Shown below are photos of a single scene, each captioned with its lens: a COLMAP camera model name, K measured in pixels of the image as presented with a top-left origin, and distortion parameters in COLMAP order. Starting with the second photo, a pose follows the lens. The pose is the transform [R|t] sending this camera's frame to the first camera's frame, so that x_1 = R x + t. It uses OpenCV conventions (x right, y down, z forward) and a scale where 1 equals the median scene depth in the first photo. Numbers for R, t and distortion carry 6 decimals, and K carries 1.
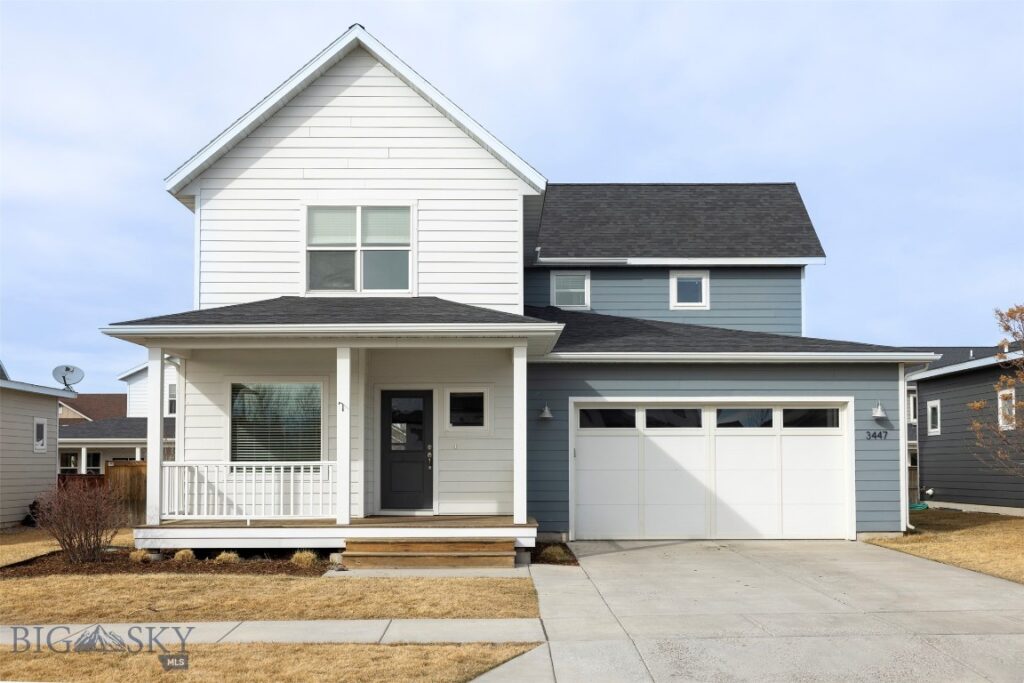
lens RADIAL K [[1256.4, 0, 512.4], [0, 1256.4, 340.3], [0, 0, 1]] dist [-0.012622, 0.000000]
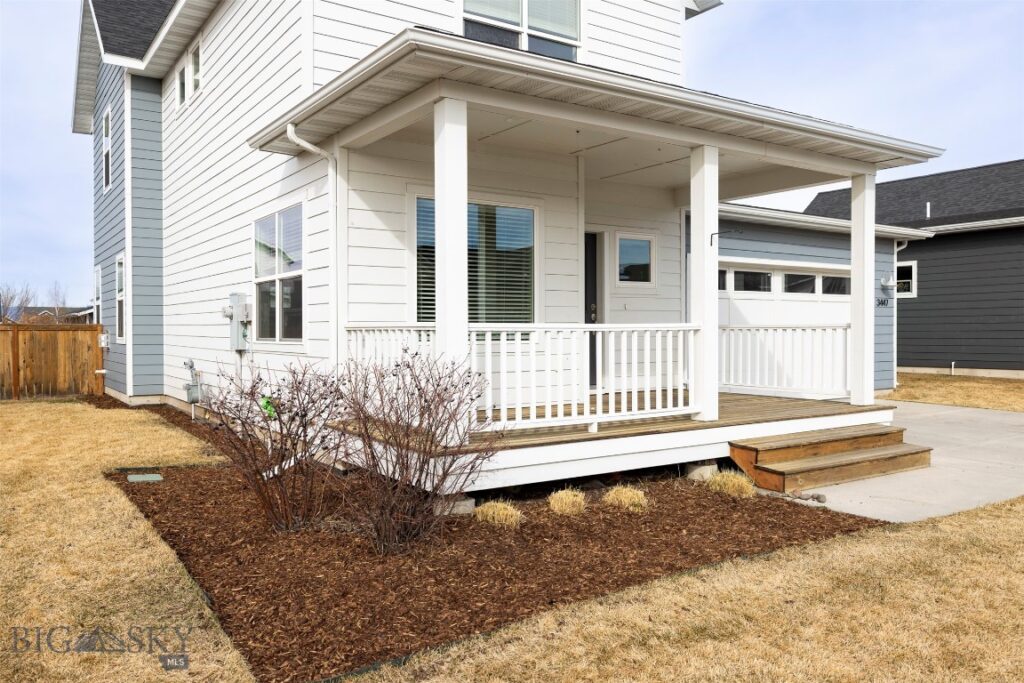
lens RADIAL K [[790.9, 0, 512.2], [0, 790.9, 340.2], [0, 0, 1]] dist [-0.004073, 0.000140]
pose [[0.834412, -0.008163, 0.551081, -0.396703], [-0.052203, 0.994224, 0.093770, 0.065464], [-0.548664, -0.107011, 0.829166, 0.650596]]
